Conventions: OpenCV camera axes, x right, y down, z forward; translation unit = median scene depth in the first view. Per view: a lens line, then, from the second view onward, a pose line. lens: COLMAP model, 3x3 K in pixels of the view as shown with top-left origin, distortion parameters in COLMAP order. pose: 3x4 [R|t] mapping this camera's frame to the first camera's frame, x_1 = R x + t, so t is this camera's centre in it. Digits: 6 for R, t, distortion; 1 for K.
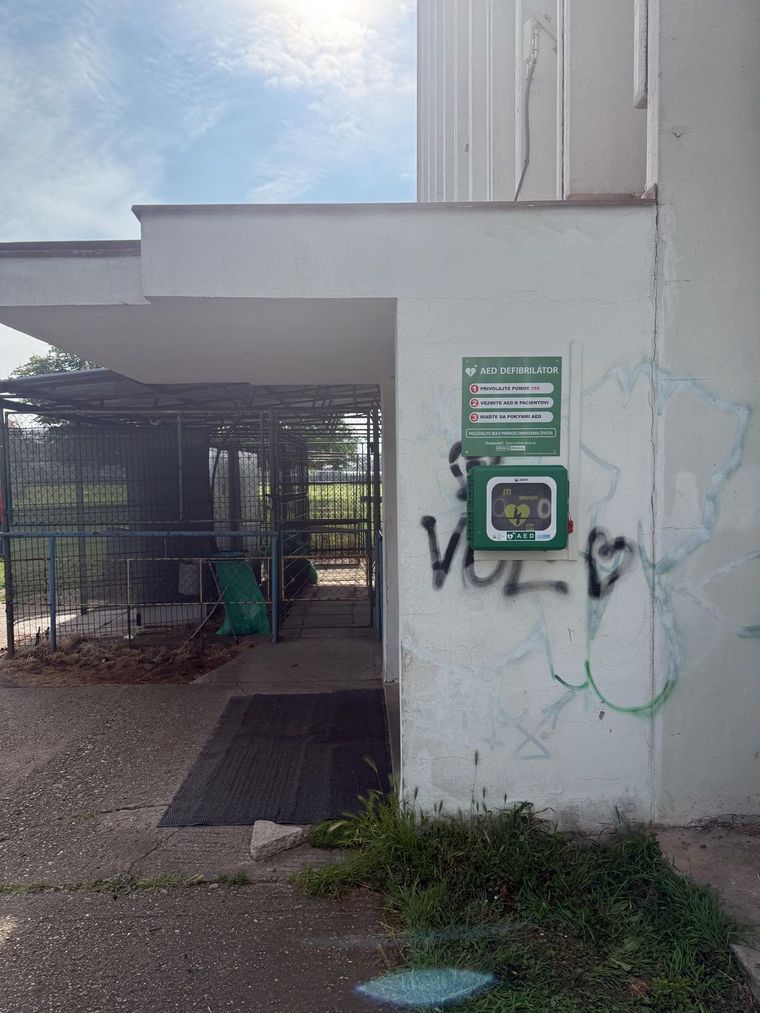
lens RADIAL K [[698.3, 0, 375.0], [0, 698.3, 505.8], [0, 0, 1]] dist [0.025236, -0.001791]
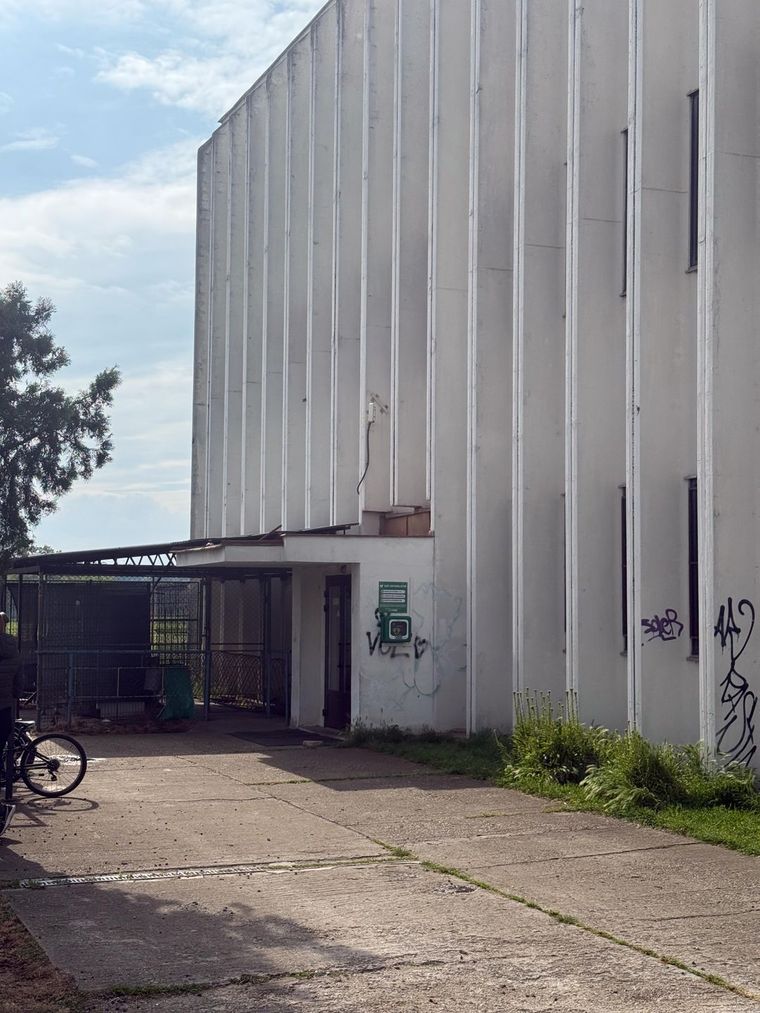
lens RADIAL K [[1421.2, 0, 380.2], [0, 1421.2, 506.6], [0, 0, 1]] dist [0.006721, 0.000000]
pose [[0.922325, 0.044235, 0.383876, -2.335369], [-0.000899, 0.993669, -0.112345, 0.172002], [-0.386415, 0.103273, 0.916525, -4.893748]]
